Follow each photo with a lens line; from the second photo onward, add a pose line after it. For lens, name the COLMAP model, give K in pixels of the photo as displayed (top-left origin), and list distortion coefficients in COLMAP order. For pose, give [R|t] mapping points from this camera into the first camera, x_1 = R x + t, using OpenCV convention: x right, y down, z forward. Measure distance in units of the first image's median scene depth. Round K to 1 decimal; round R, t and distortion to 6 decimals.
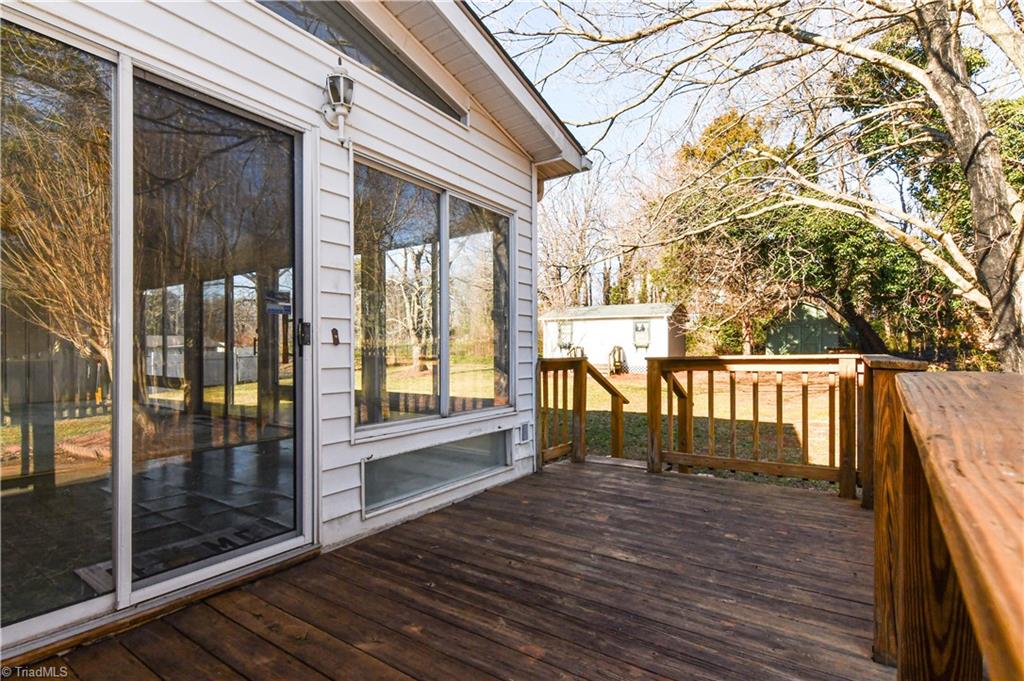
lens RADIAL K [[494.3, 0, 510.4], [0, 494.3, 349.7], [0, 0, 1]] dist [0.008167, -0.004988]
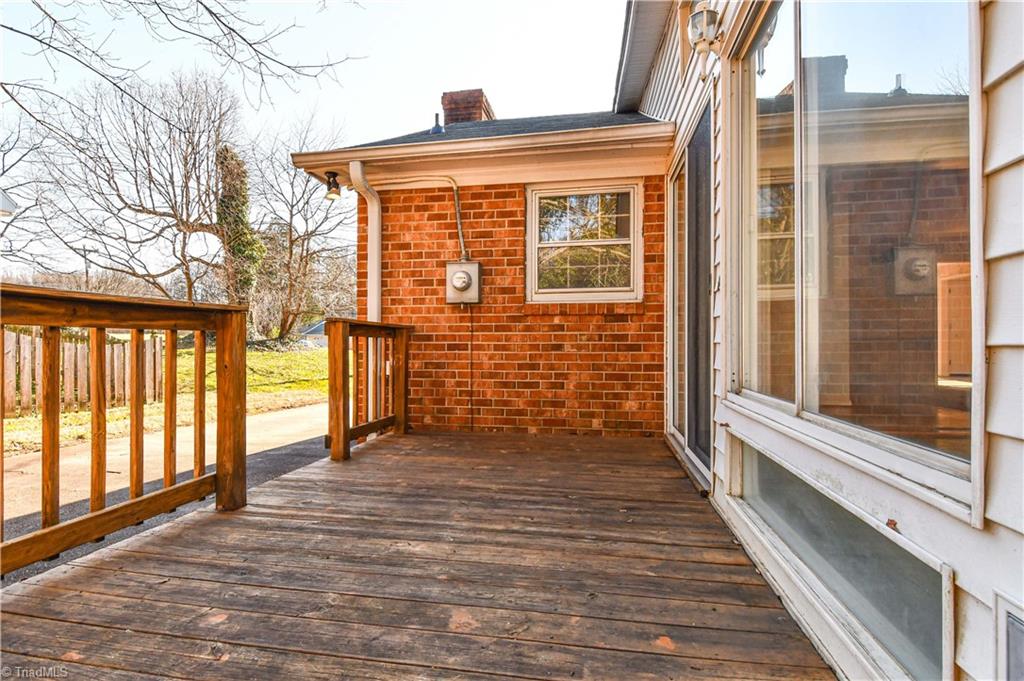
lens RADIAL K [[494.3, 0, 507.7], [0, 494.3, 341.3], [0, 0, 1]] dist [0.008167, -0.004988]
pose [[-0.909462, 0.003982, -0.415768, 0.415100], [0.007479, 0.999949, -0.006782, 0.094173], [0.415720, -0.009278, -0.909445, 1.767757]]
